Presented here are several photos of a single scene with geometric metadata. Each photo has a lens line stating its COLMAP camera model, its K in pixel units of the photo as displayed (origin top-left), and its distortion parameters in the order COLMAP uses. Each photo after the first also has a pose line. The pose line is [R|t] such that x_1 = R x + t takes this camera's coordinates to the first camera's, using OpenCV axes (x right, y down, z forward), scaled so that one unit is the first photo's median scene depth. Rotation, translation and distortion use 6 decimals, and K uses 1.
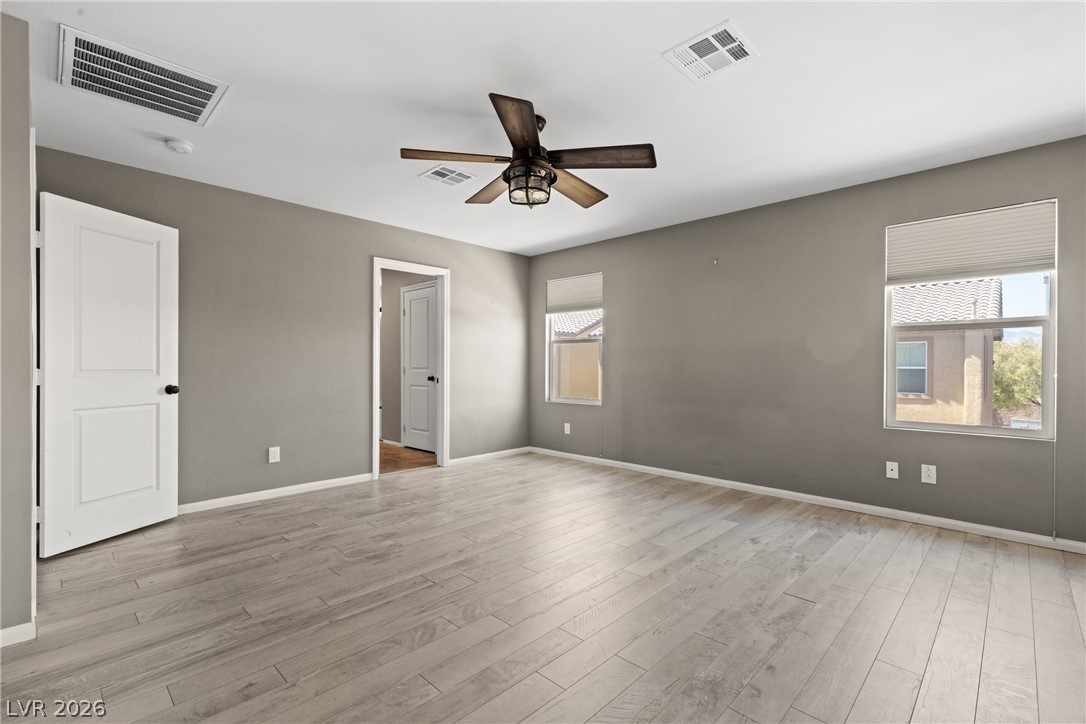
lens RADIAL K [[486.7, 0, 549.0], [0, 486.7, 365.9], [0, 0, 1]] dist [0.008287, 0.000297]
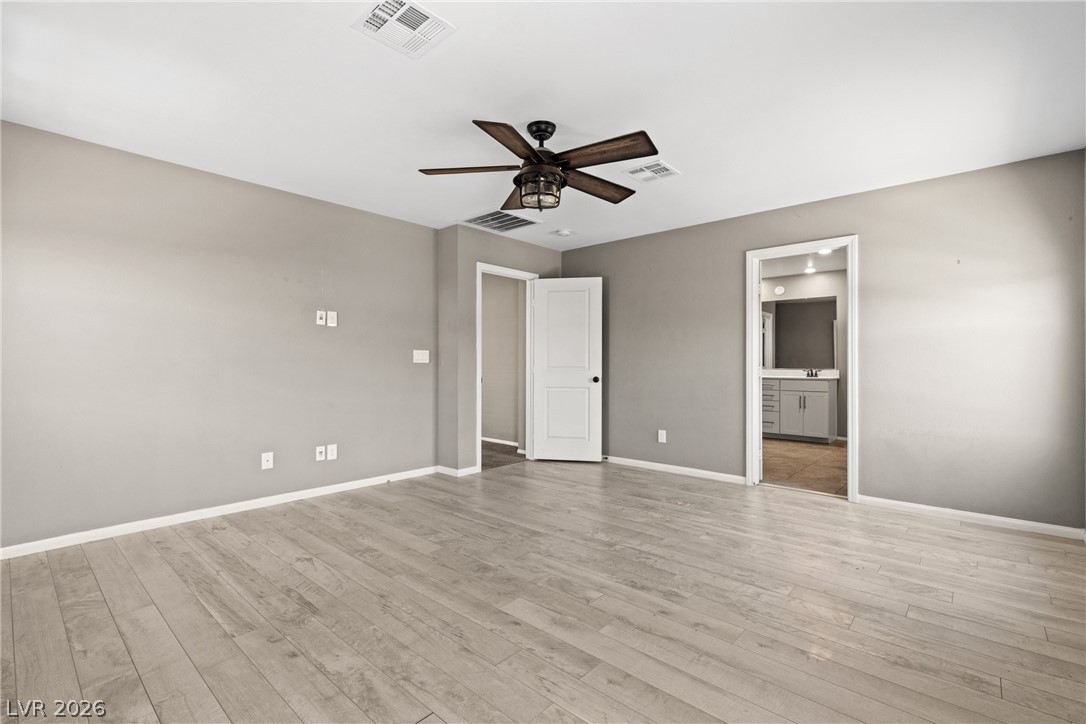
lens RADIAL K [[486.7, 0, 547.4], [0, 486.7, 358.7], [0, 0, 1]] dist [0.008287, 0.000297]
pose [[0.041068, -0.012472, -0.999079, 0.782901], [-0.005003, 0.999907, -0.012688, 0.001403], [0.999144, 0.005519, 0.041002, 0.770277]]
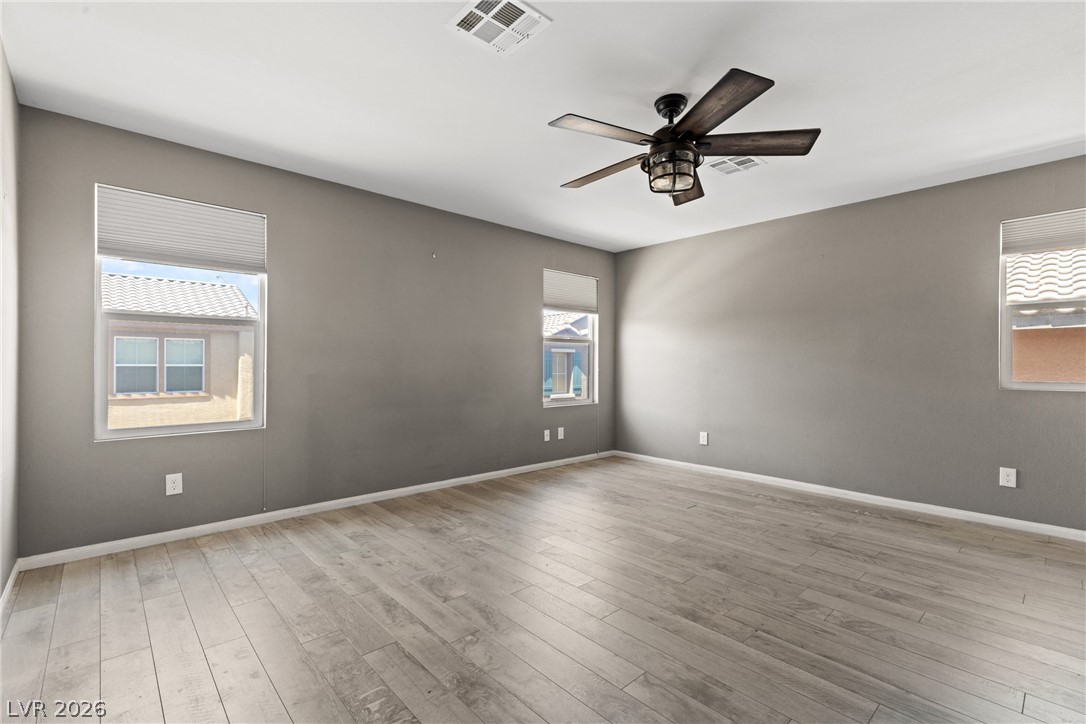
lens RADIAL K [[486.7, 0, 546.2], [0, 486.7, 363.2], [0, 0, 1]] dist [0.008287, 0.000297]
pose [[0.059240, 0.000051, 0.998244, -0.773271], [-0.001614, 0.999999, 0.000045, -0.004327], [-0.998242, -0.001613, 0.059240, 0.935212]]
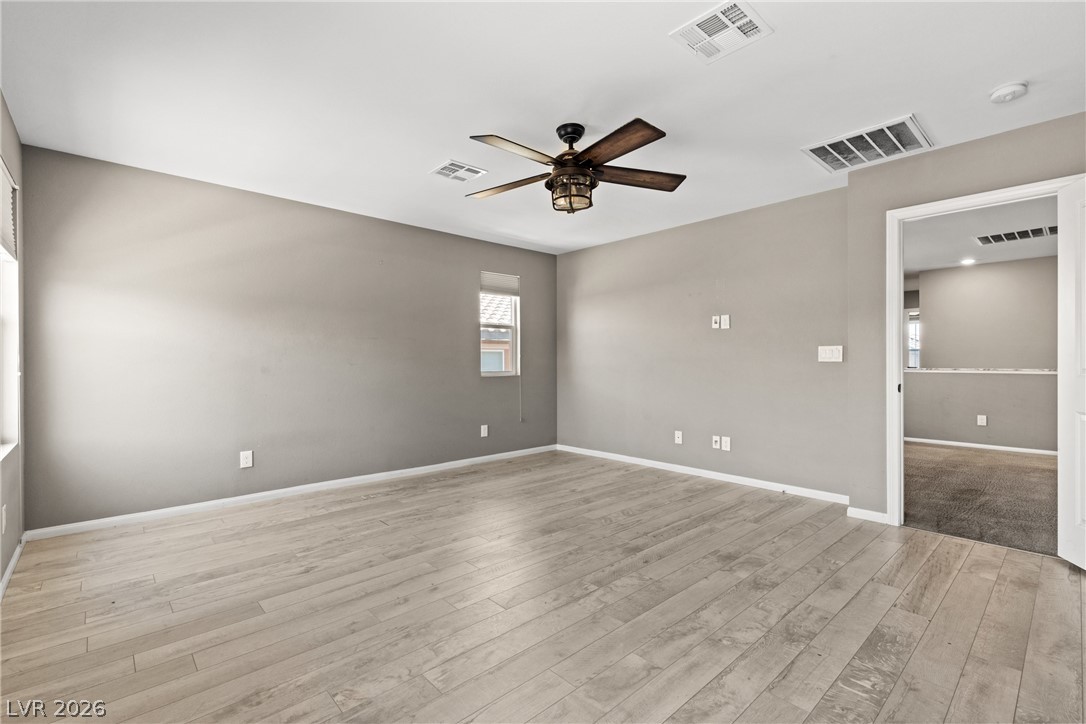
lens RADIAL K [[486.7, 0, 550.5], [0, 486.7, 362.7], [0, 0, 1]] dist [0.008287, 0.000297]
pose [[-0.998558, -0.000174, 0.053685, -0.039861], [0.000059, 0.999991, 0.004341, -0.004862], [-0.053685, 0.004338, -0.998548, 1.624024]]
